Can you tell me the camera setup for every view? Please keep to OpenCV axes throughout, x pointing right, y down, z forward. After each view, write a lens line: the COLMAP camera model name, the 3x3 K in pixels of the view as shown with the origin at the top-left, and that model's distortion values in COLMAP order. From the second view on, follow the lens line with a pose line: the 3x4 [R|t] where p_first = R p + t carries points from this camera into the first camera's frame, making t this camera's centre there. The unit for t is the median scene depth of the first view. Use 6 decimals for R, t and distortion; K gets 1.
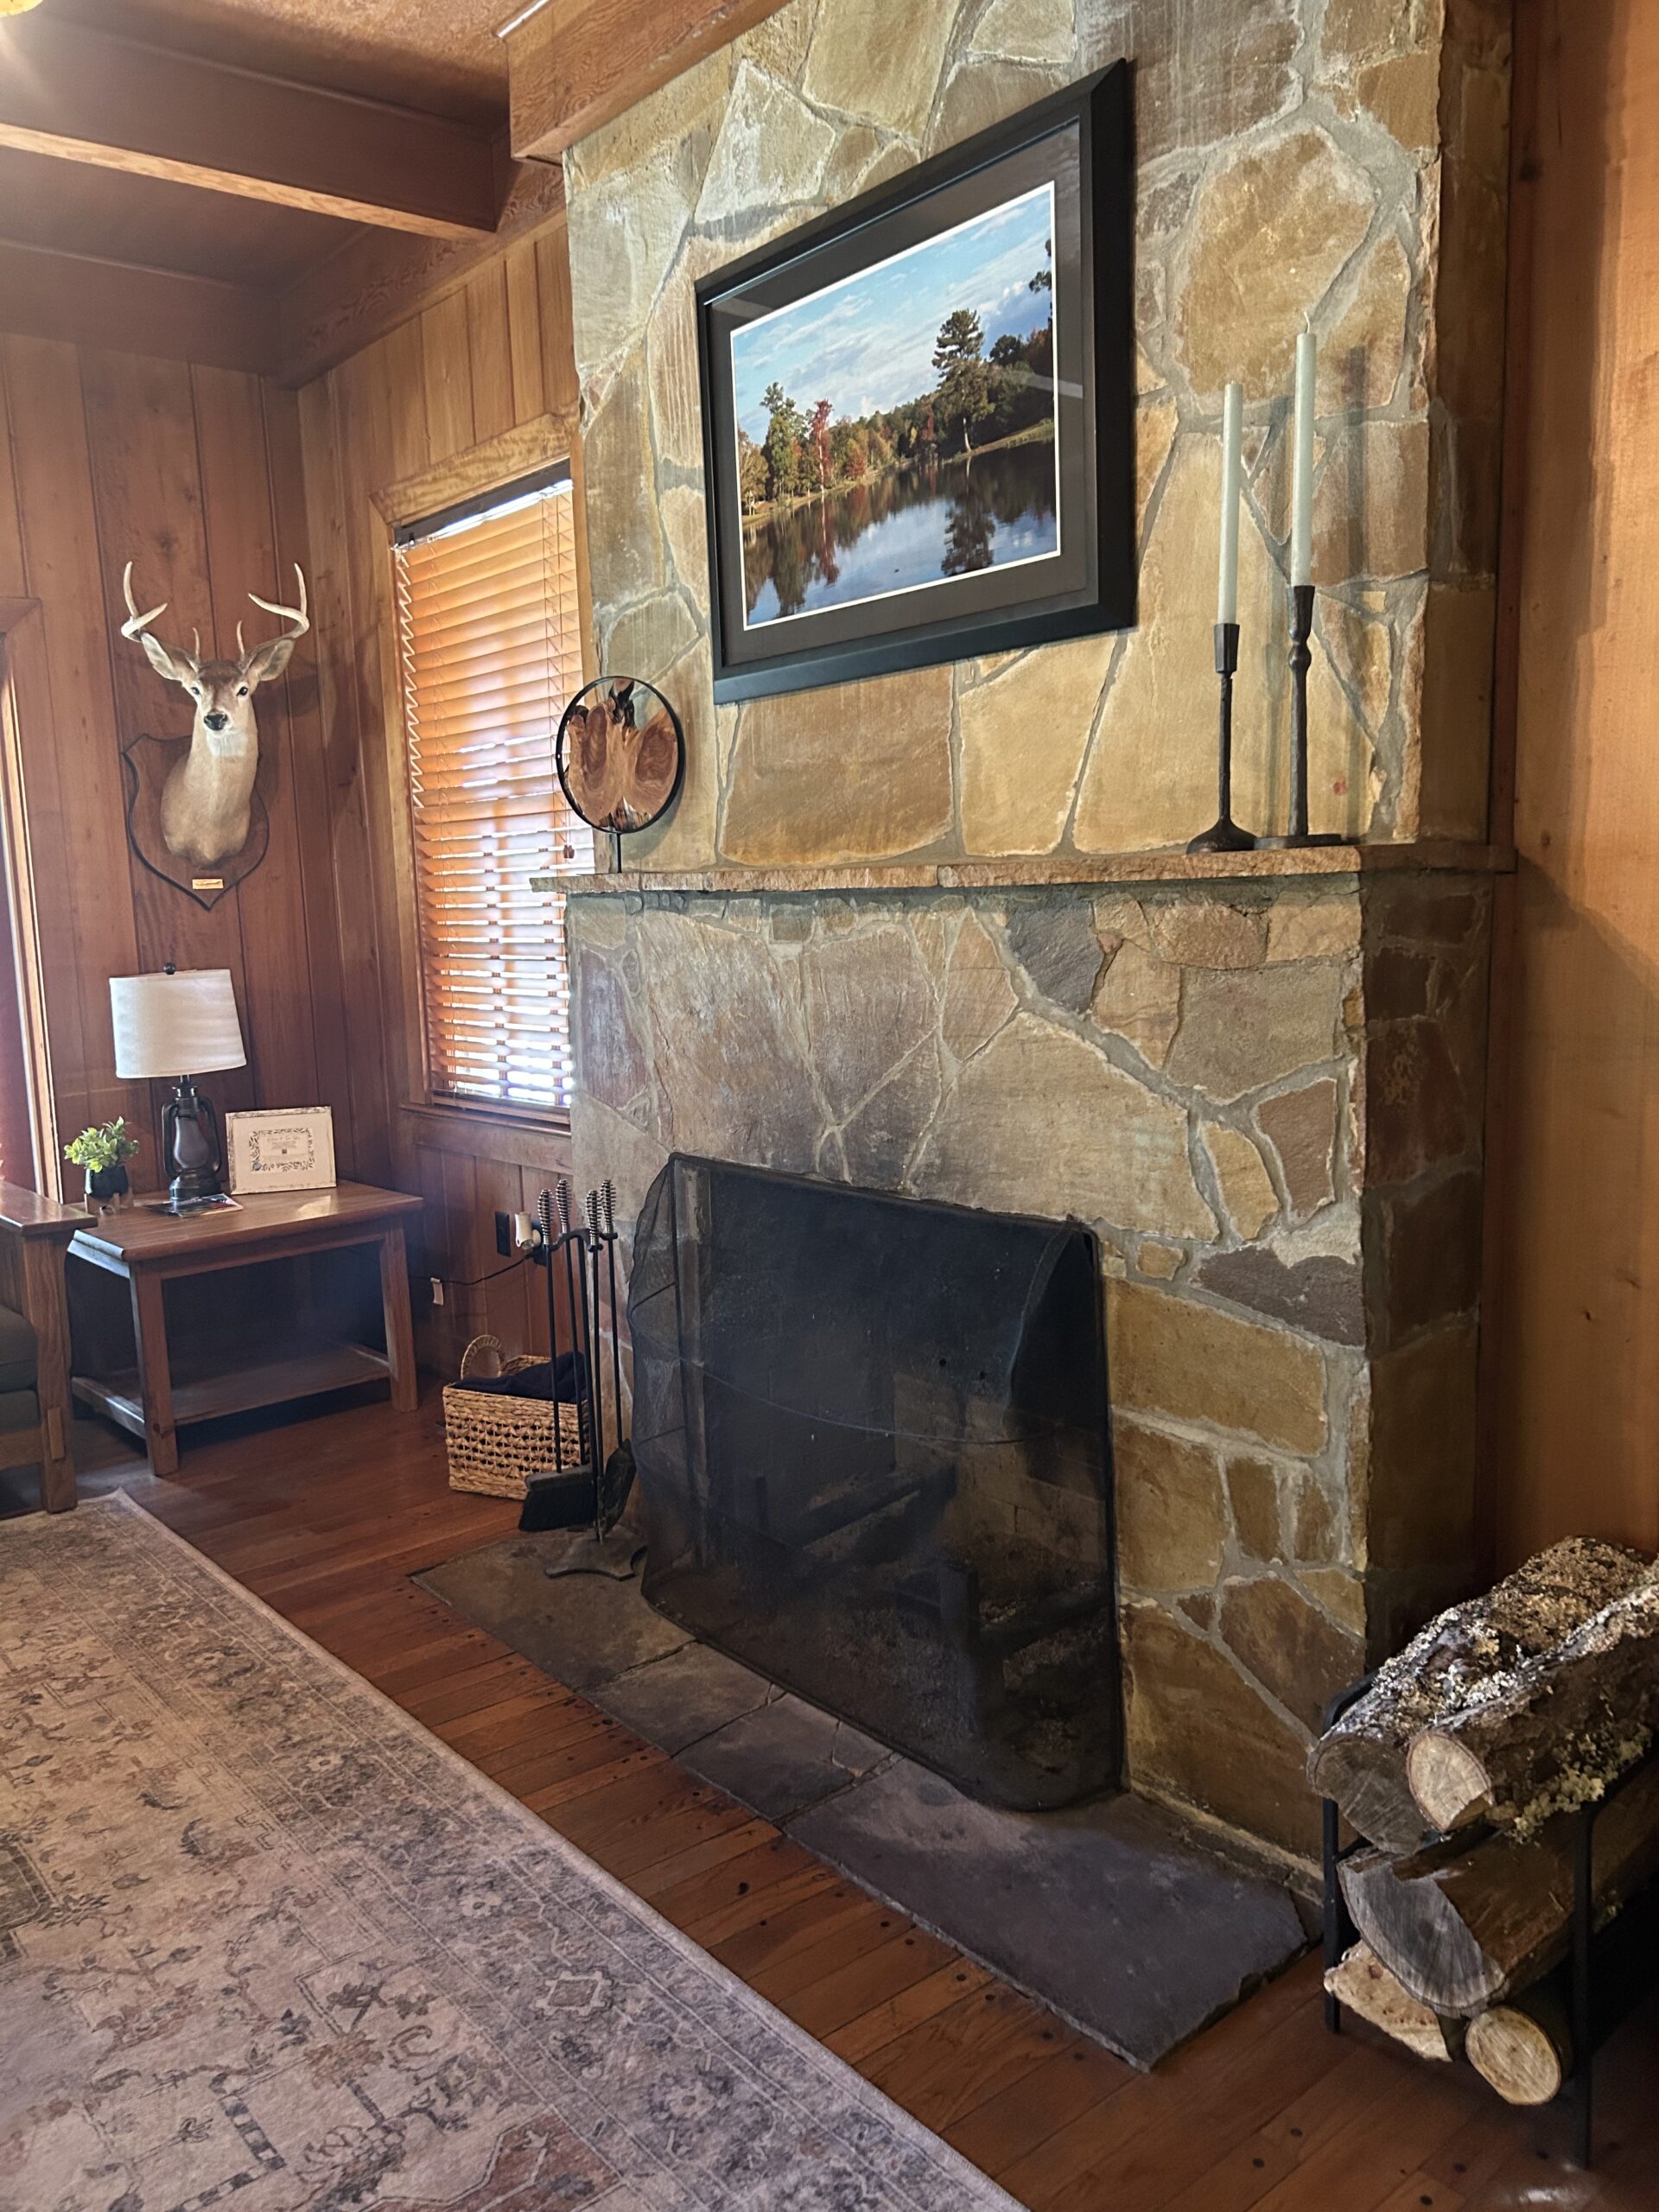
lens RADIAL K [[1685.0, 0, 825.5], [0, 1685.0, 1110.5], [0, 0, 1]] dist [0.035498, -0.002966]
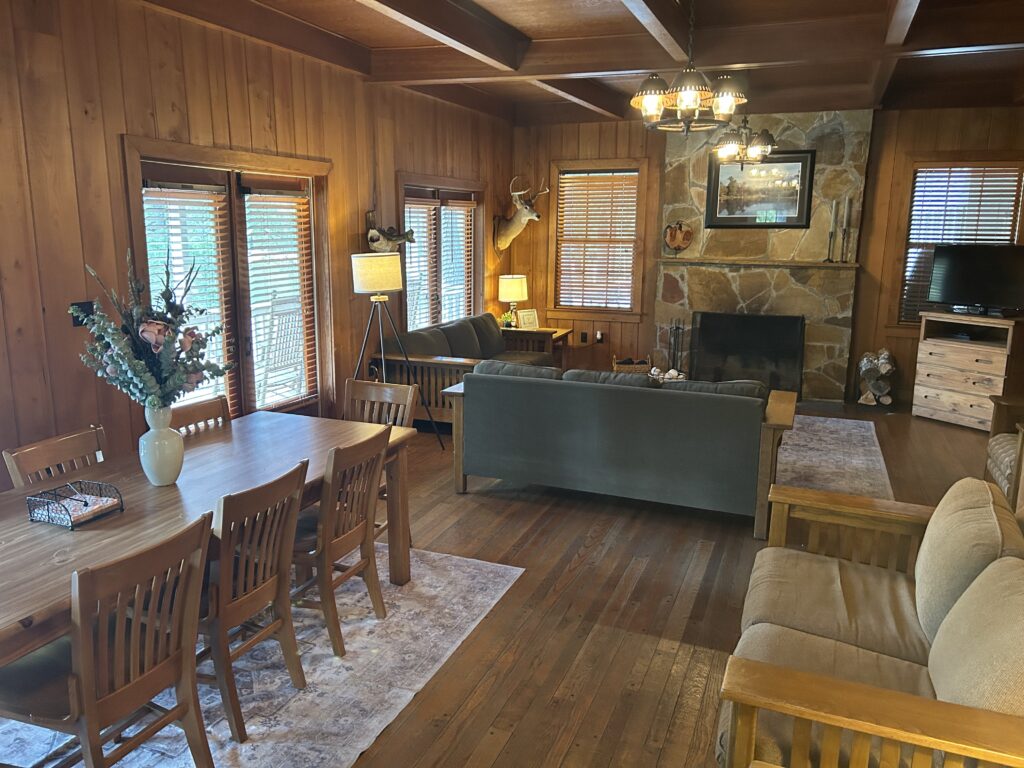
lens RADIAL K [[780.0, 0, 513.6], [0, 780.0, 382.8], [0, 0, 1]] dist [0.035498, -0.002966]
pose [[0.868687, -0.050117, 0.492819, -2.461609], [0.023175, 0.997891, 0.060630, 0.119485], [-0.494818, -0.041247, 0.868017, -1.202435]]
